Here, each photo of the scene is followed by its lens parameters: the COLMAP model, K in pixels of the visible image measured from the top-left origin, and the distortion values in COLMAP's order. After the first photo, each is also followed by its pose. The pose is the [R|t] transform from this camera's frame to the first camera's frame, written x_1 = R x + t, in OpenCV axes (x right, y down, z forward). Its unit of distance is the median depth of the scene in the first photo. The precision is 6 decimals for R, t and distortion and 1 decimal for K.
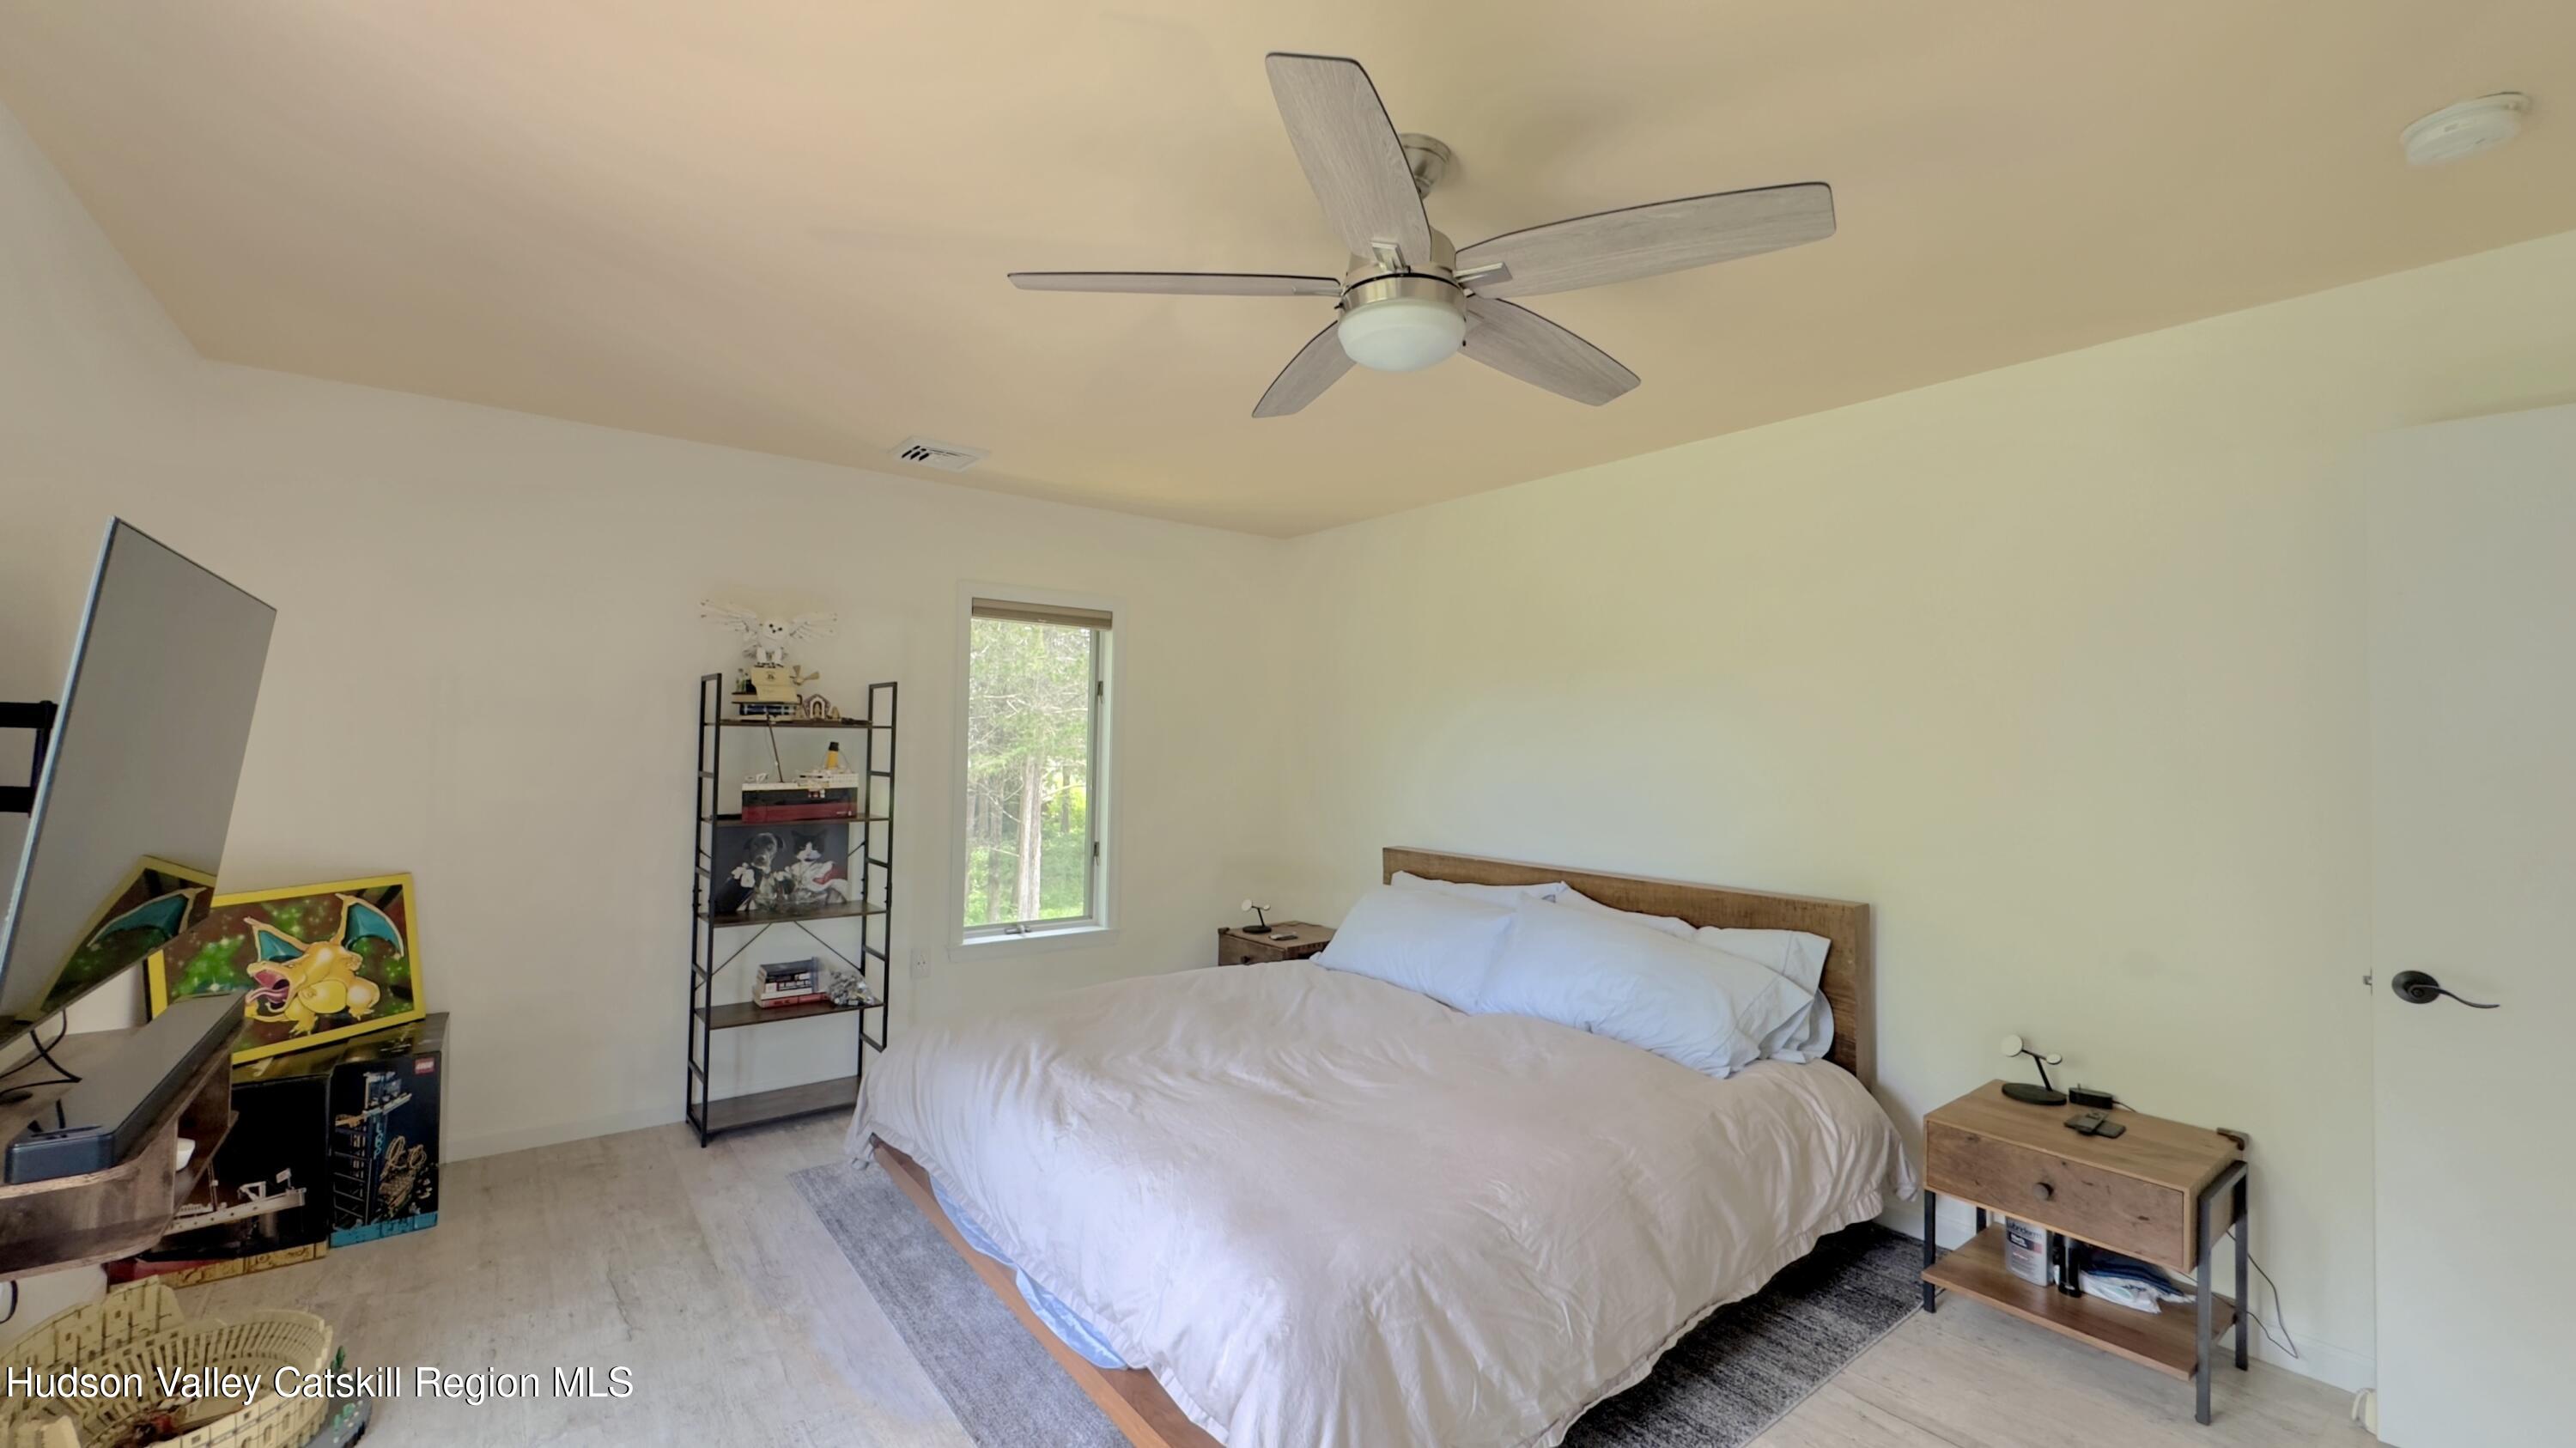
lens RADIAL K [[1035.2, 0, 1288.0], [0, 1035.2, 724.0], [0, 0, 1]] dist [0.001137, -0.000050]
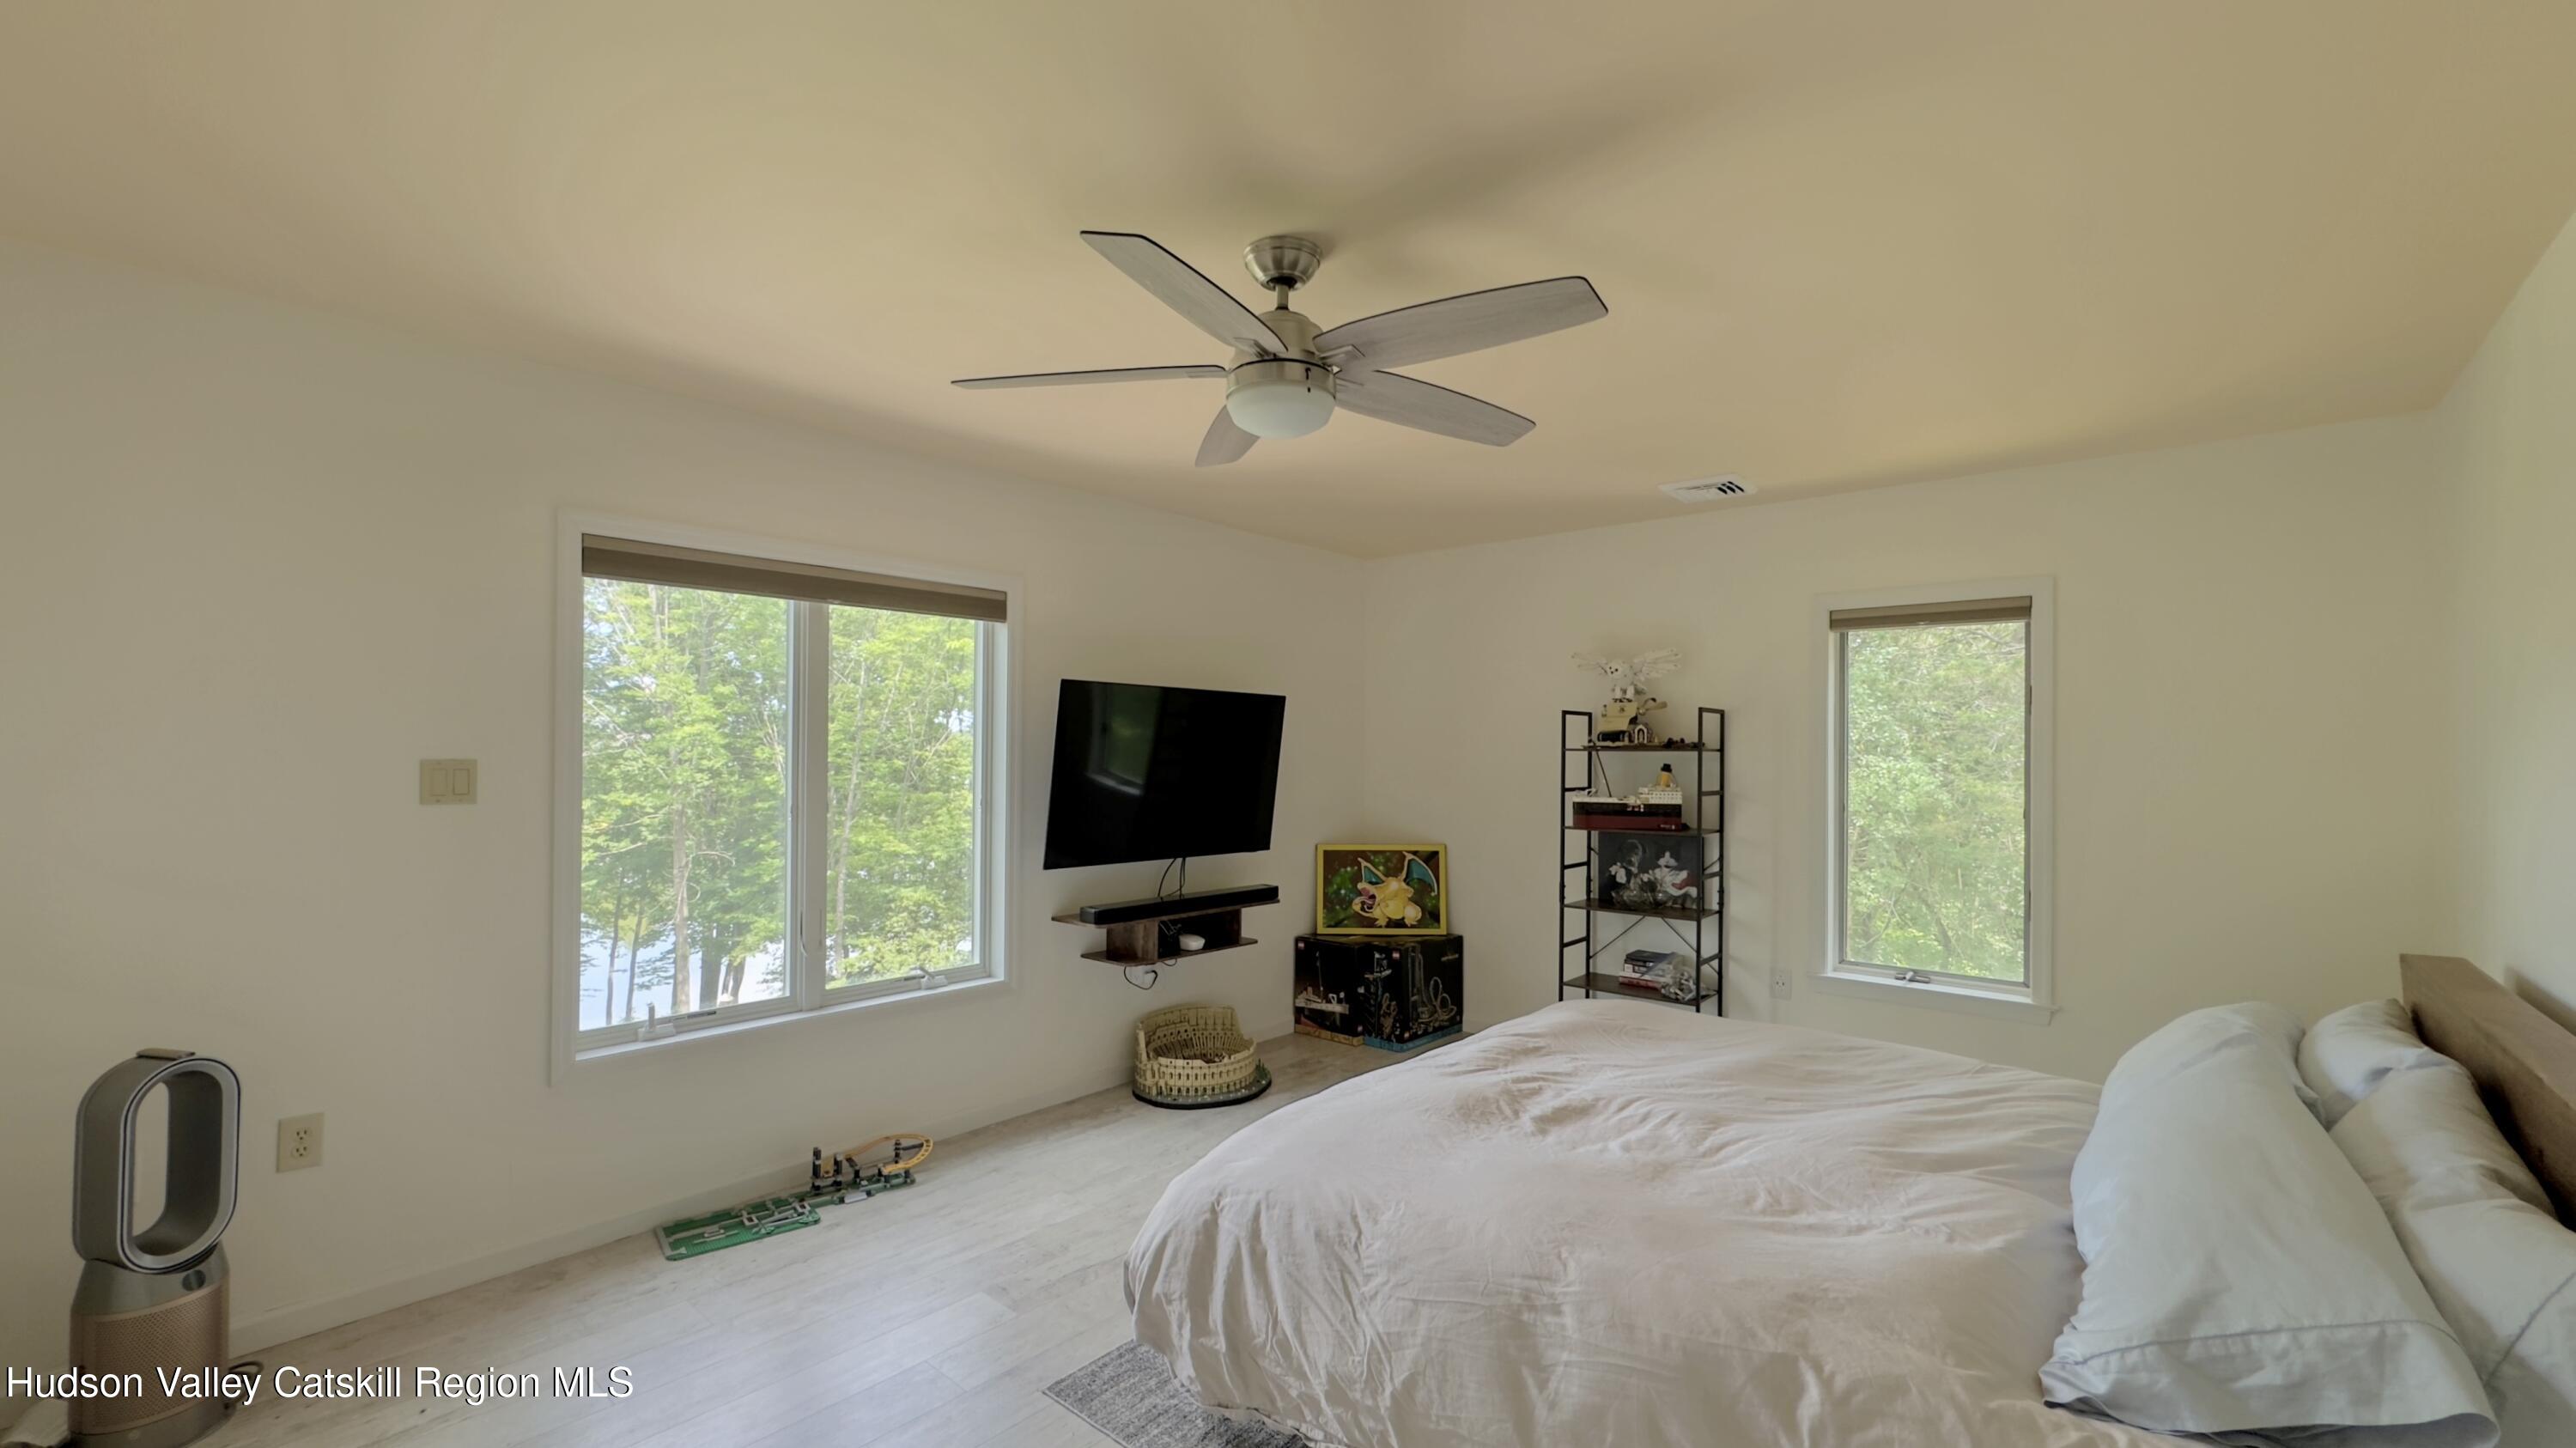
lens RADIAL K [[1057.9, 0, 1299.5], [0, 1057.9, 748.8], [0, 0, 1]] dist [0.000501, 0.000120]
pose [[0.202840, -0.017180, -0.979061, 0.744822], [0.015627, 0.999776, -0.014306, 0.013847], [0.979087, -0.012398, 0.203063, 0.449748]]
